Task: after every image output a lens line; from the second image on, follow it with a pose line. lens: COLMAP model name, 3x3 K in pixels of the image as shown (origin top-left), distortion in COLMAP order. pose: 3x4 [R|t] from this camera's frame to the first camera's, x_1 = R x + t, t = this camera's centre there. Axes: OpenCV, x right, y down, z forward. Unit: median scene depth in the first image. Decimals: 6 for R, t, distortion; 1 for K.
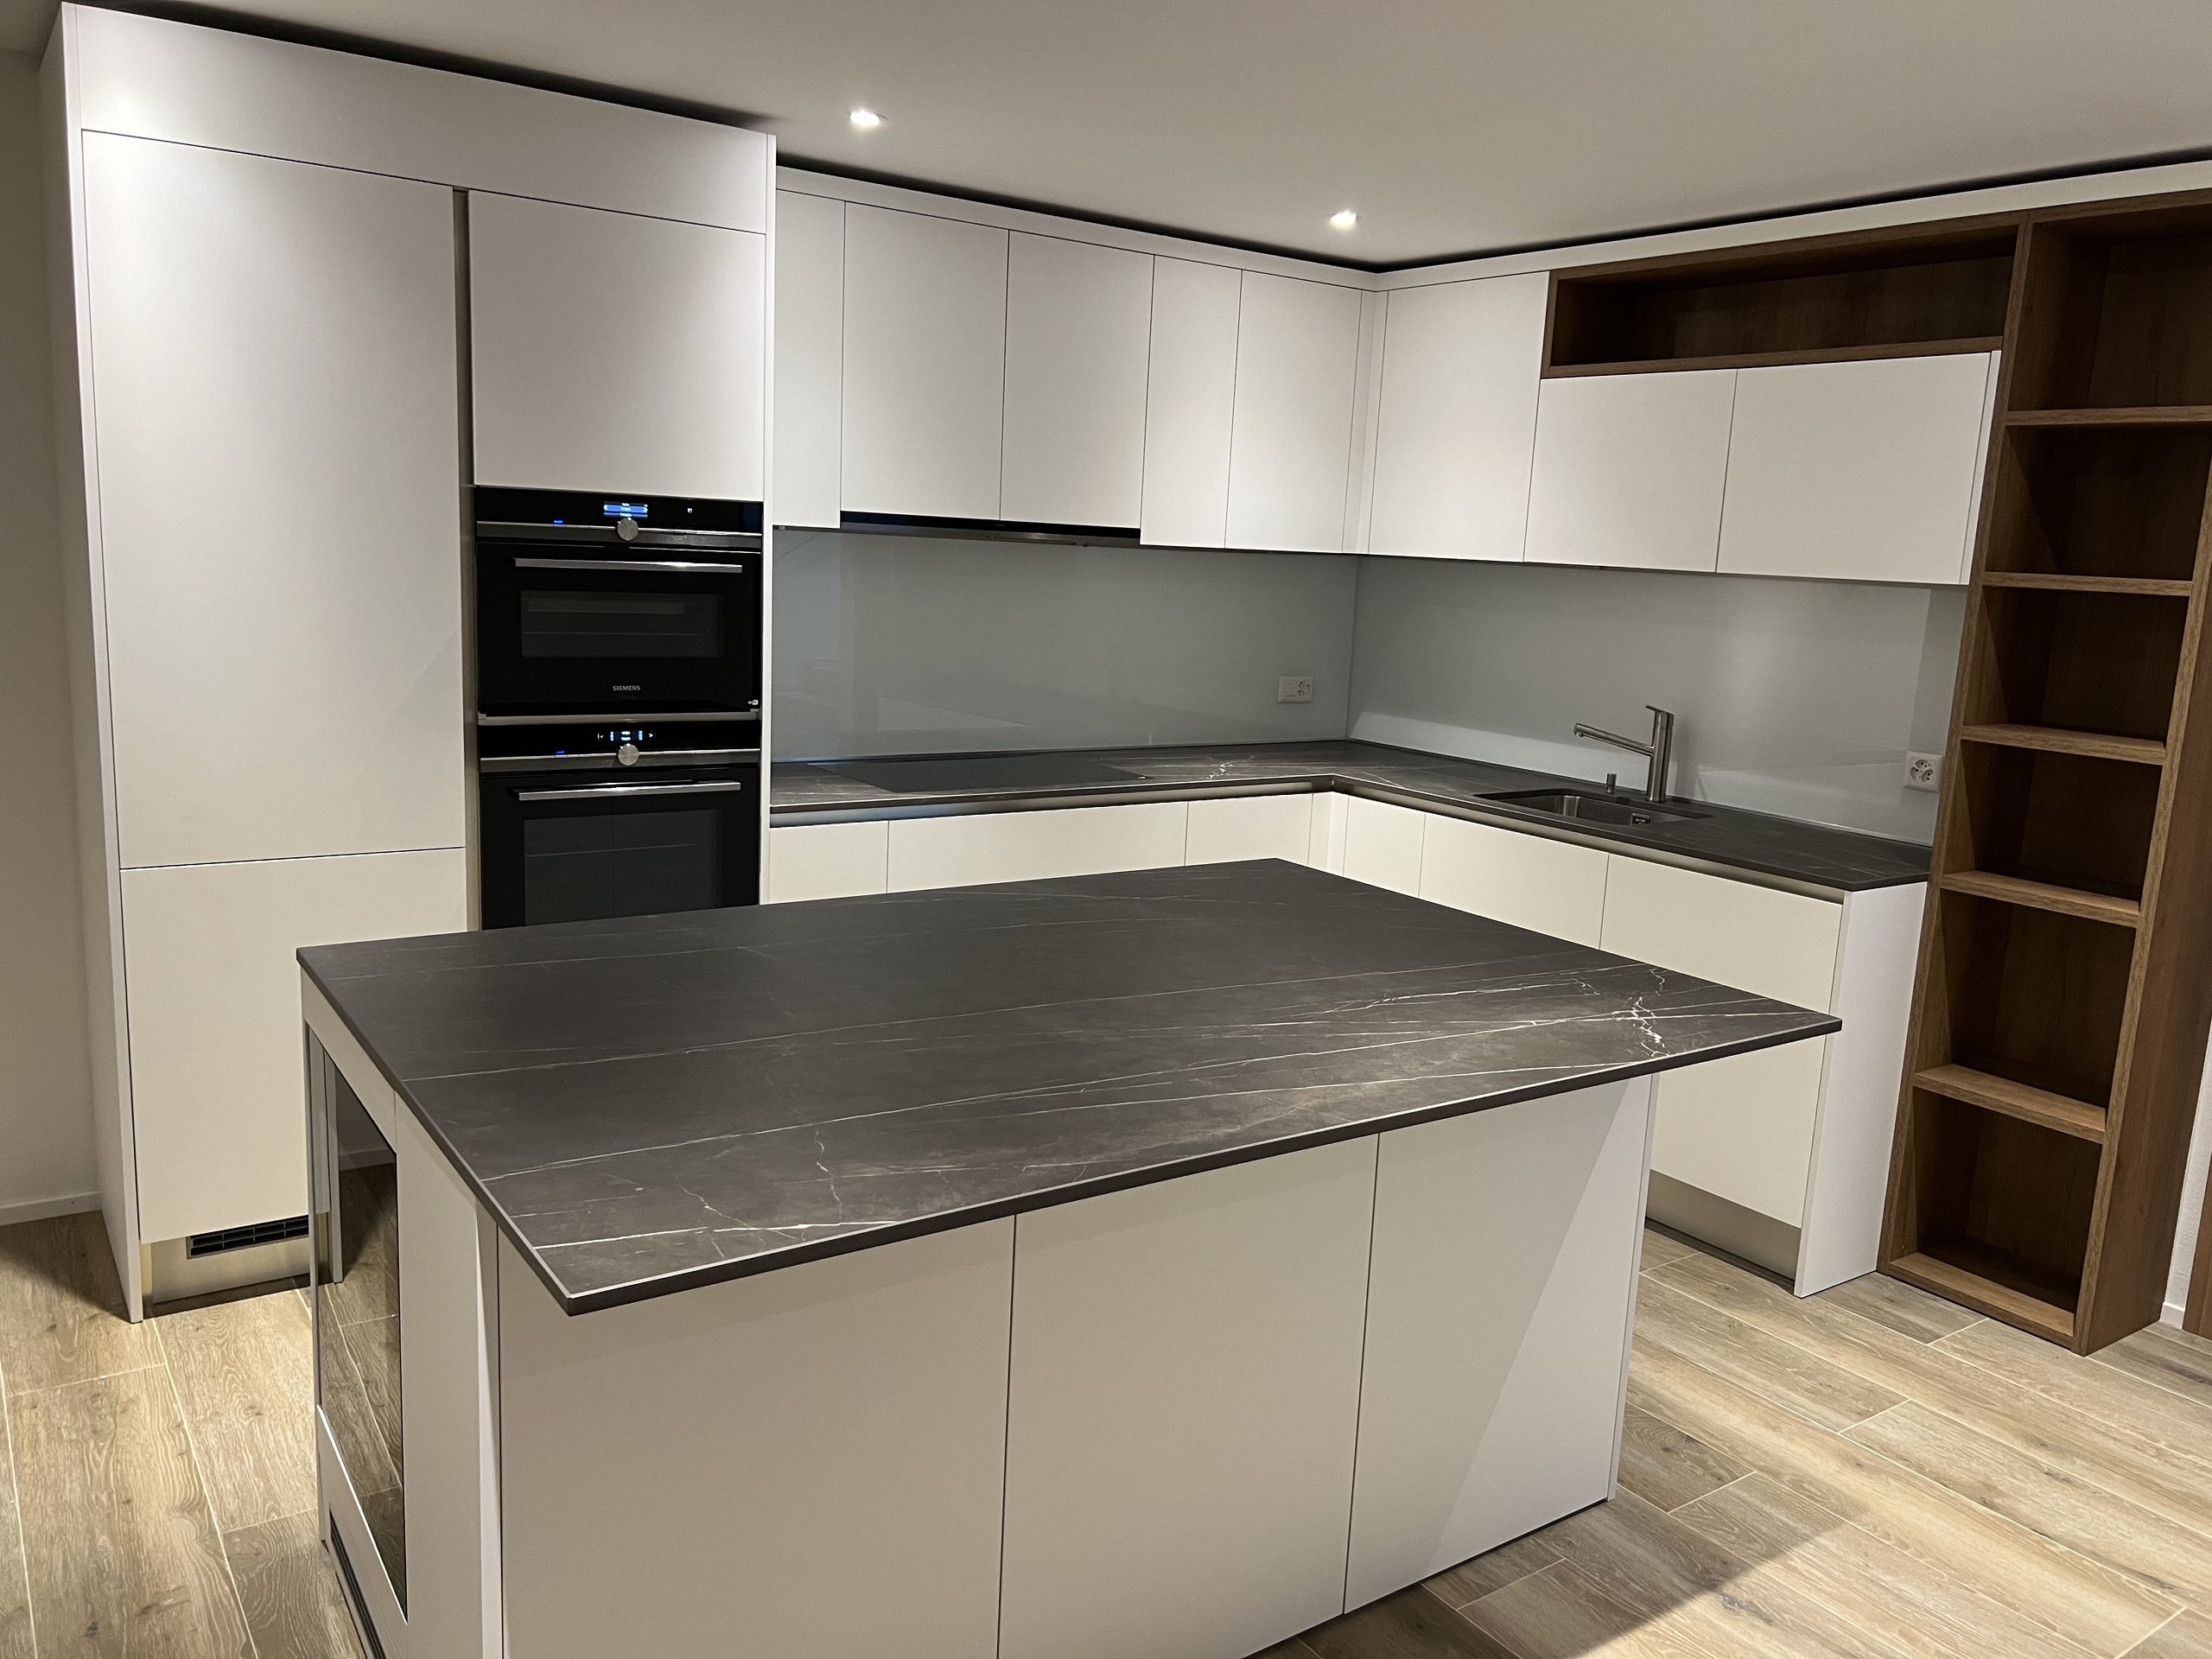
lens RADIAL K [[1661.5, 0, 1103.9], [0, 1661.5, 827.6], [0, 0, 1]] dist [0.022146, -0.029791]
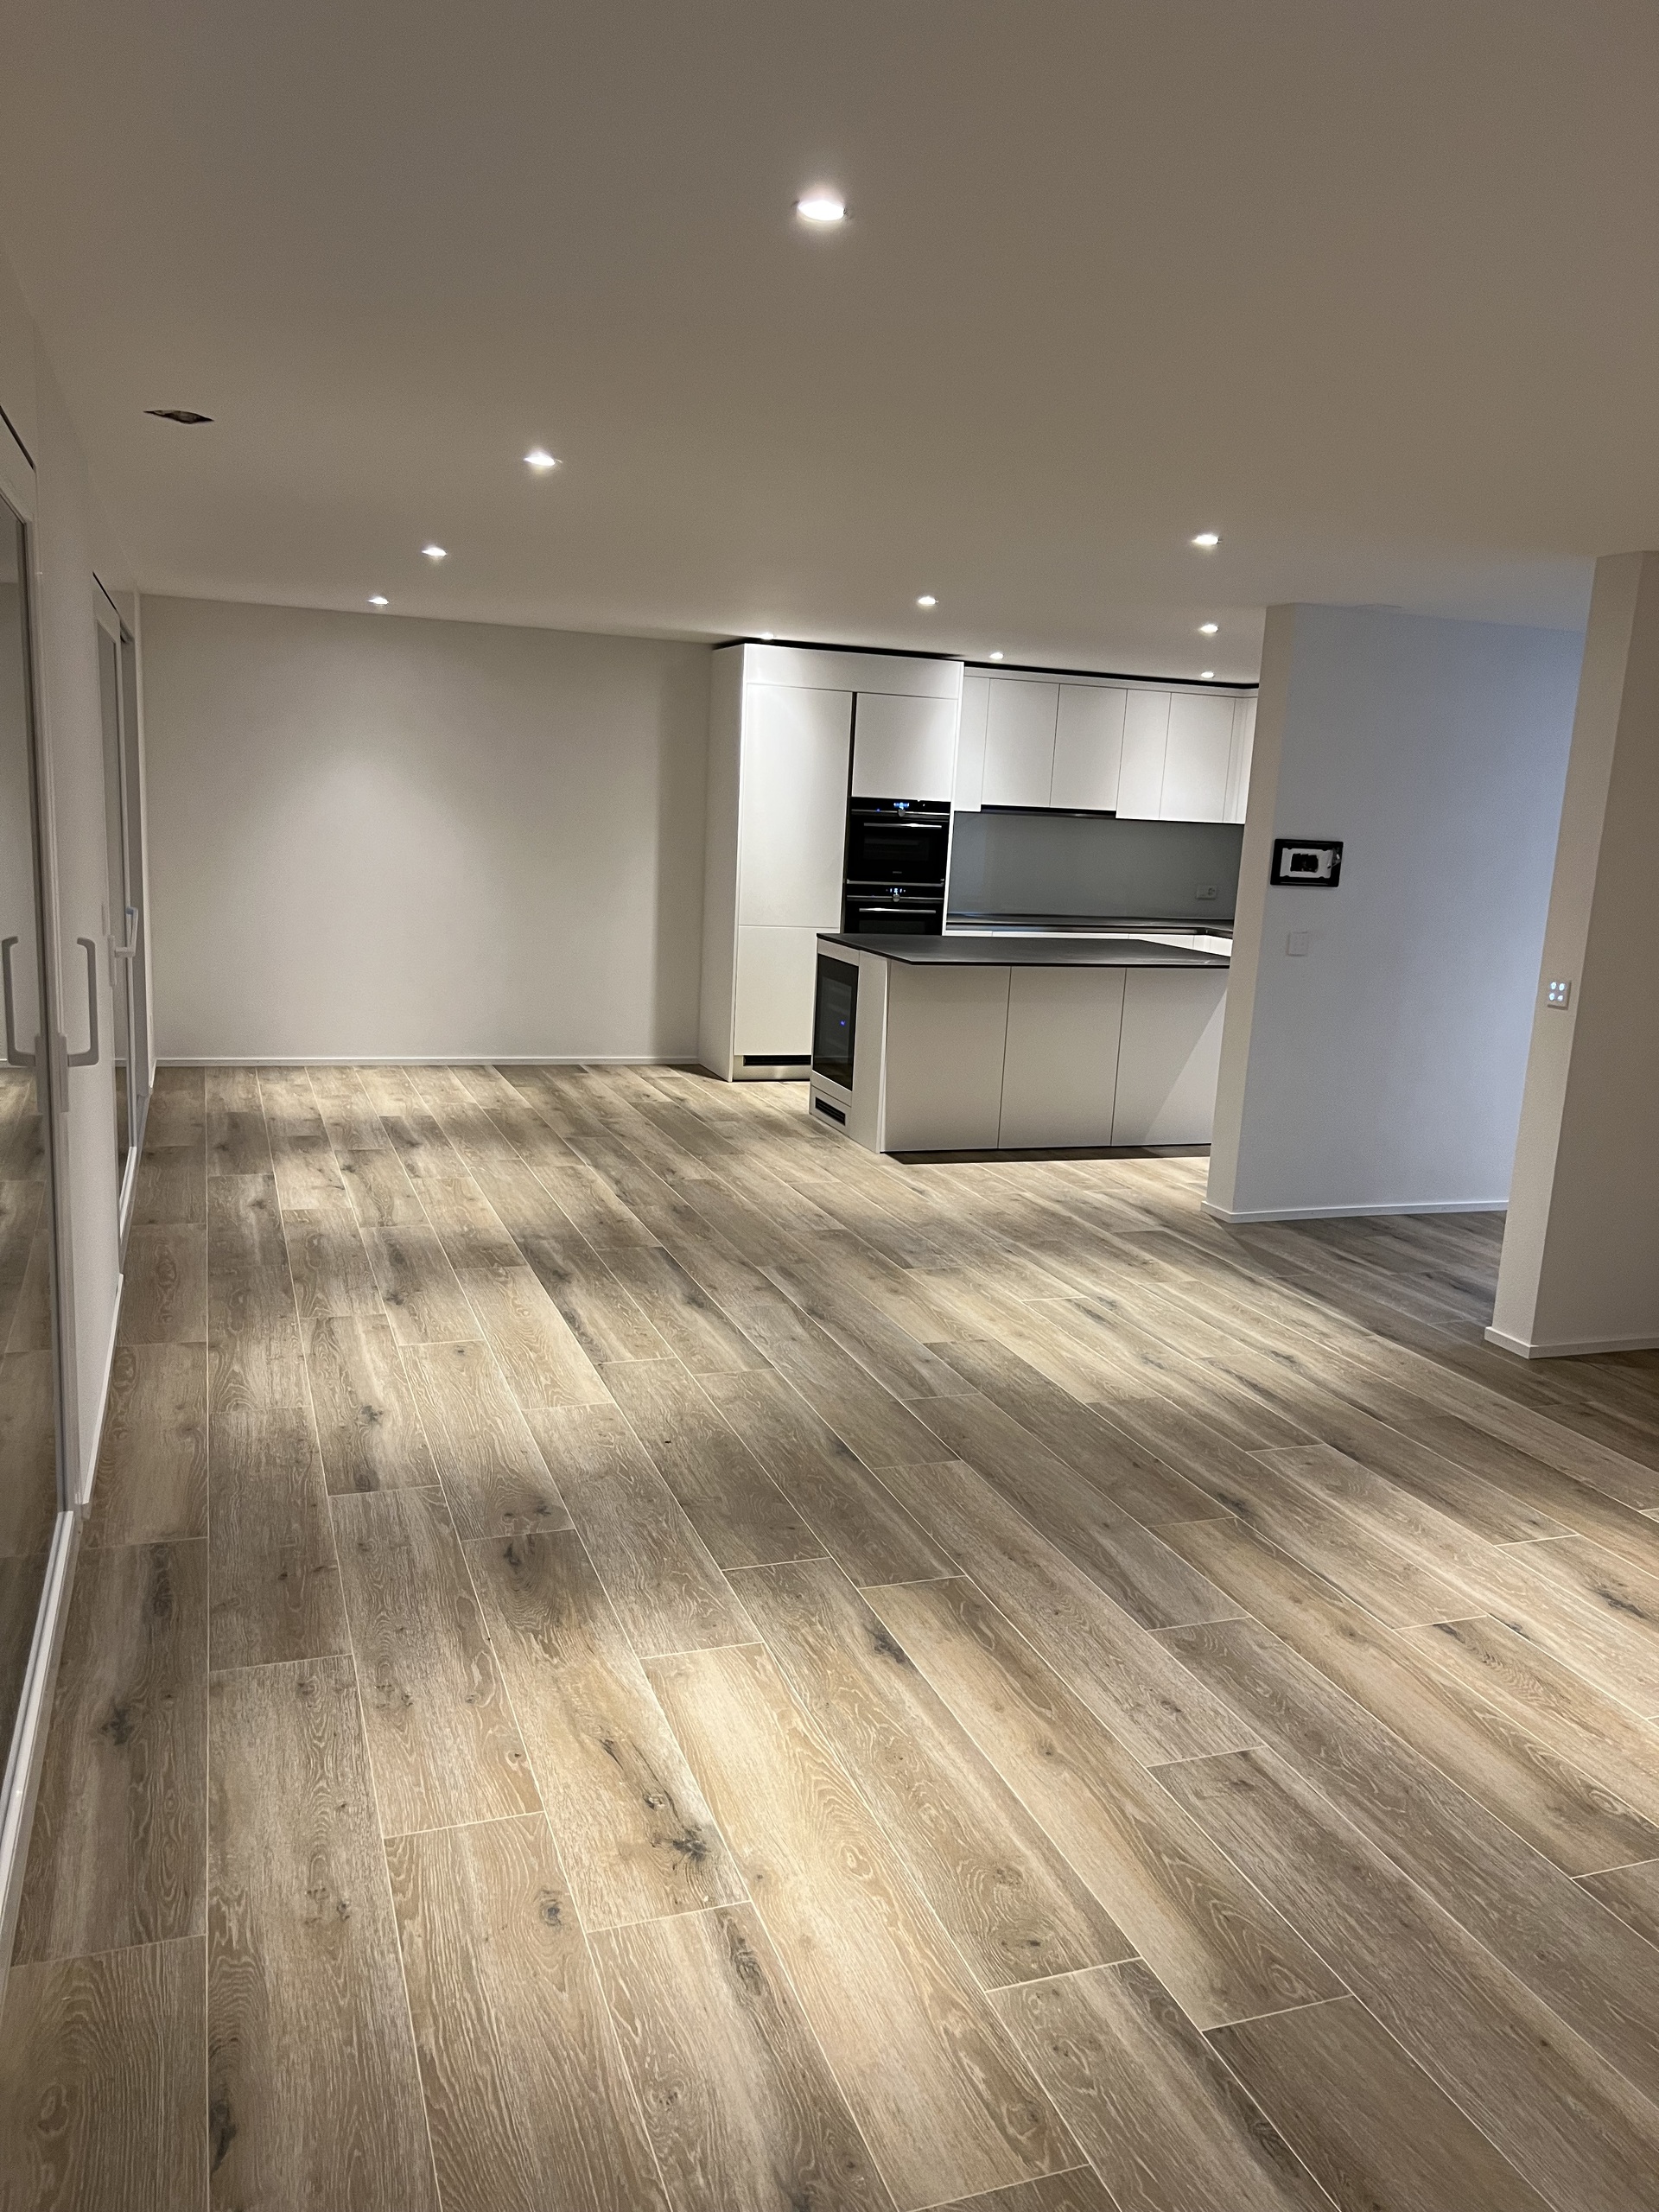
lens RADIAL K [[1661.5, 0, 832.5], [0, 1661.5, 1114.8], [0, 0, 1]] dist [0.022146, -0.029791]
pose [[0.967979, 0.051355, -0.245723, 0.282050], [-0.048802, 0.998673, 0.016472, 0.261006], [0.246243, -0.003953, 0.969200, -1.574421]]
